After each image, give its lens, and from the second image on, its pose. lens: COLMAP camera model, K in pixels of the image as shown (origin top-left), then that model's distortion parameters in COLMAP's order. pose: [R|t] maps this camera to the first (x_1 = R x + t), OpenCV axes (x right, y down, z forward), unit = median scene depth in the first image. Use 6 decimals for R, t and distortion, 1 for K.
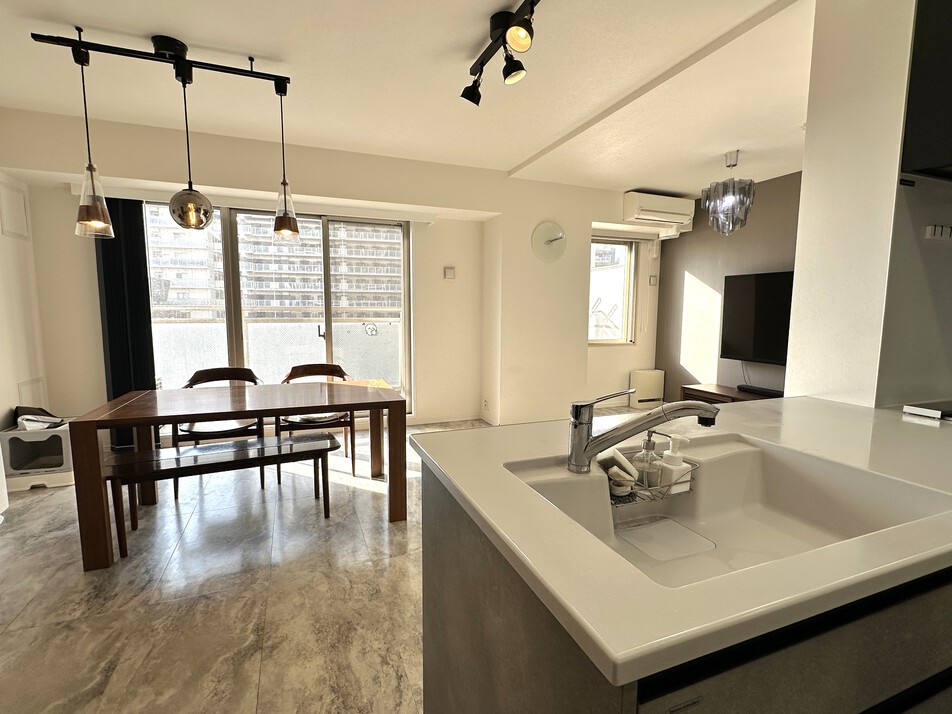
lens RADIAL K [[452.7, 0, 478.7], [0, 452.7, 361.0], [0, 0, 1]] dist [-0.002276, 0.001013]
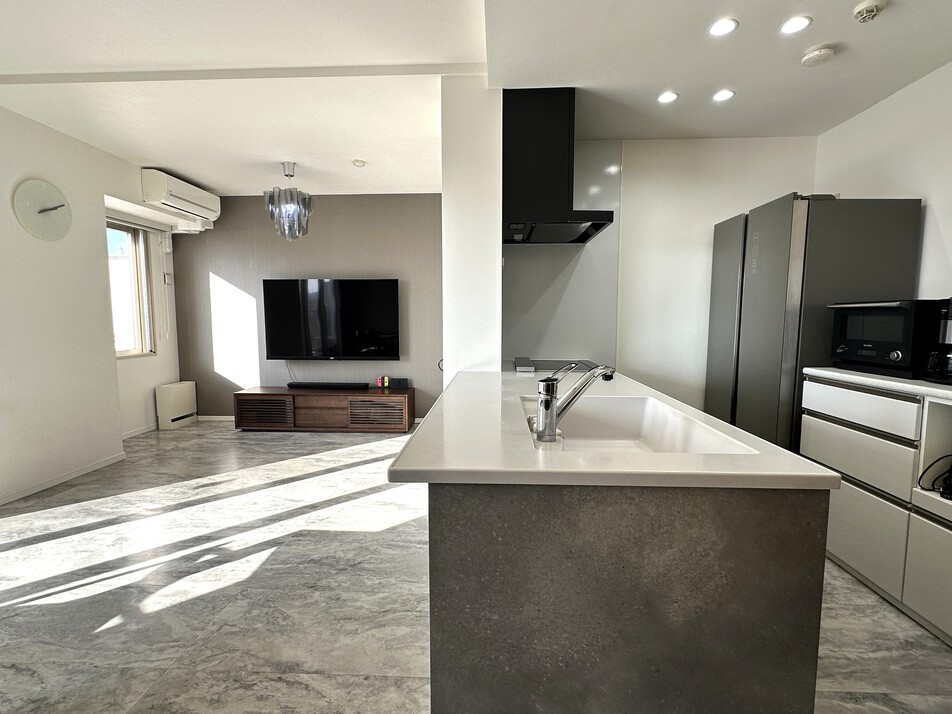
lens RADIAL K [[452.7, 0, 473.5], [0, 452.7, 358.5], [0, 0, 1]] dist [-0.002276, 0.001013]
pose [[0.419409, -0.088626, 0.903461, -0.214067], [0.106357, 0.993166, 0.048052, -0.009714], [-0.901545, 0.075936, 0.425969, 0.161946]]
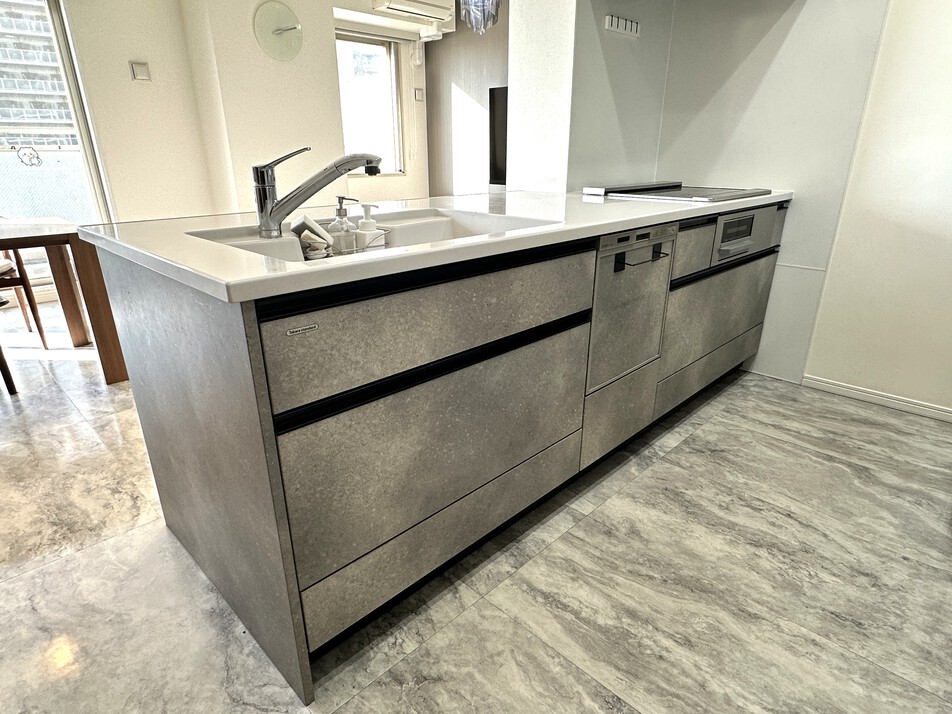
lens RADIAL K [[546.5, 0, 468.3], [0, 546.5, 358.9], [0, 0, 1]] dist [0.003159, 0.000852]
pose [[0.920802, -0.149052, 0.360427, 0.035109], [0.054409, 0.964151, 0.259716, 0.051372], [-0.386218, -0.219536, 0.895902, -0.086679]]
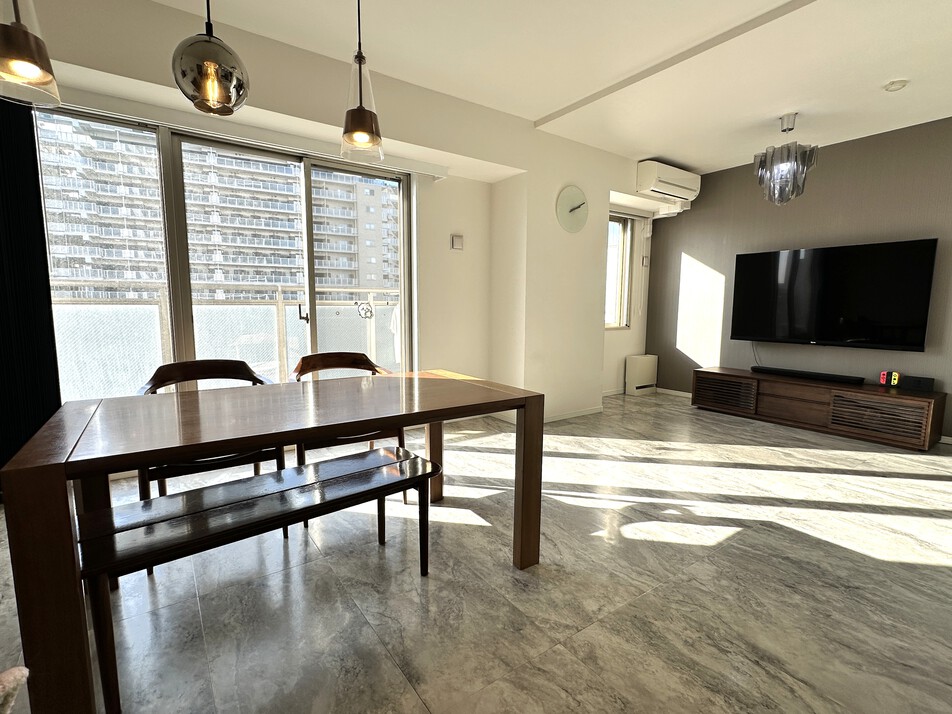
lens RADIAL K [[452.7, 0, 480.2], [0, 452.7, 360.1], [0, 0, 1]] dist [-0.002276, 0.001013]
pose [[0.972300, -0.027622, 0.232098, -0.241780], [0.025199, 0.999593, 0.013398, 0.012348], [-0.232374, -0.007178, 0.972600, 0.198398]]
